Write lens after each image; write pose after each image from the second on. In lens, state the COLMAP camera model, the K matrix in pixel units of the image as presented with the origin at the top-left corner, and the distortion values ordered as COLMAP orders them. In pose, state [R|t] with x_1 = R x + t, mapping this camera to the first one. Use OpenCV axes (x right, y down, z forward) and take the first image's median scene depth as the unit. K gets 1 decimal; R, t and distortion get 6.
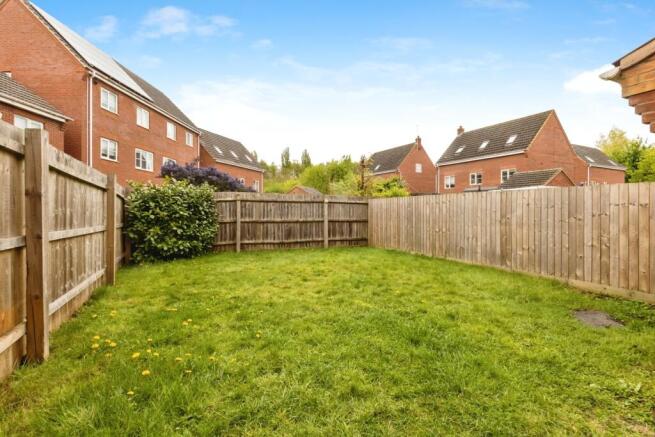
lens RADIAL K [[304.0, 0, 326.1], [0, 304.0, 214.4], [0, 0, 1]] dist [-0.000911, 0.000966]
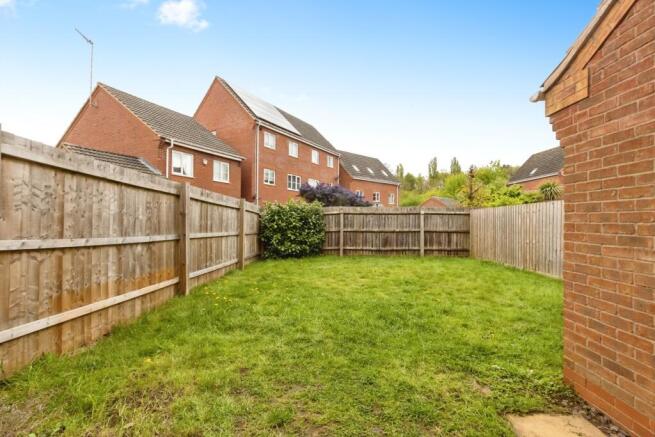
lens RADIAL K [[304.0, 0, 331.9], [0, 304.0, 220.8], [0, 0, 1]] dist [-0.000911, 0.000966]
pose [[0.888858, -0.007489, -0.458122, 0.215539], [-0.000431, 0.999852, -0.017181, 0.003789], [0.458183, 0.015469, 0.888723, -0.090296]]
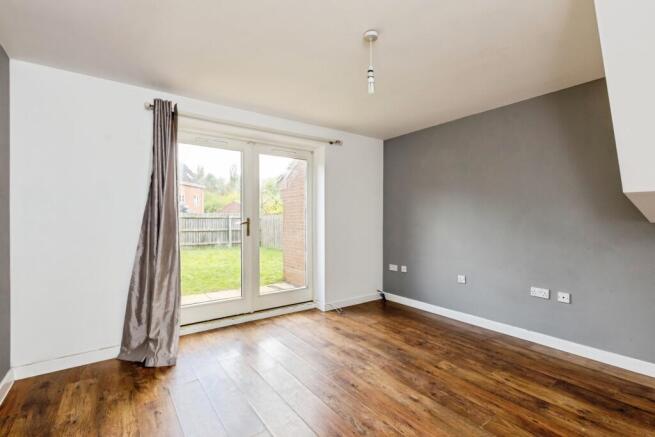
lens RADIAL K [[304.0, 0, 326.8], [0, 304.0, 222.4], [0, 0, 1]] dist [-0.000911, 0.000966]
pose [[0.989636, -0.012312, 0.143071, 0.275342], [0.013412, 0.999887, -0.006724, -0.001838], [-0.142973, 0.008574, 0.989690, -0.610677]]
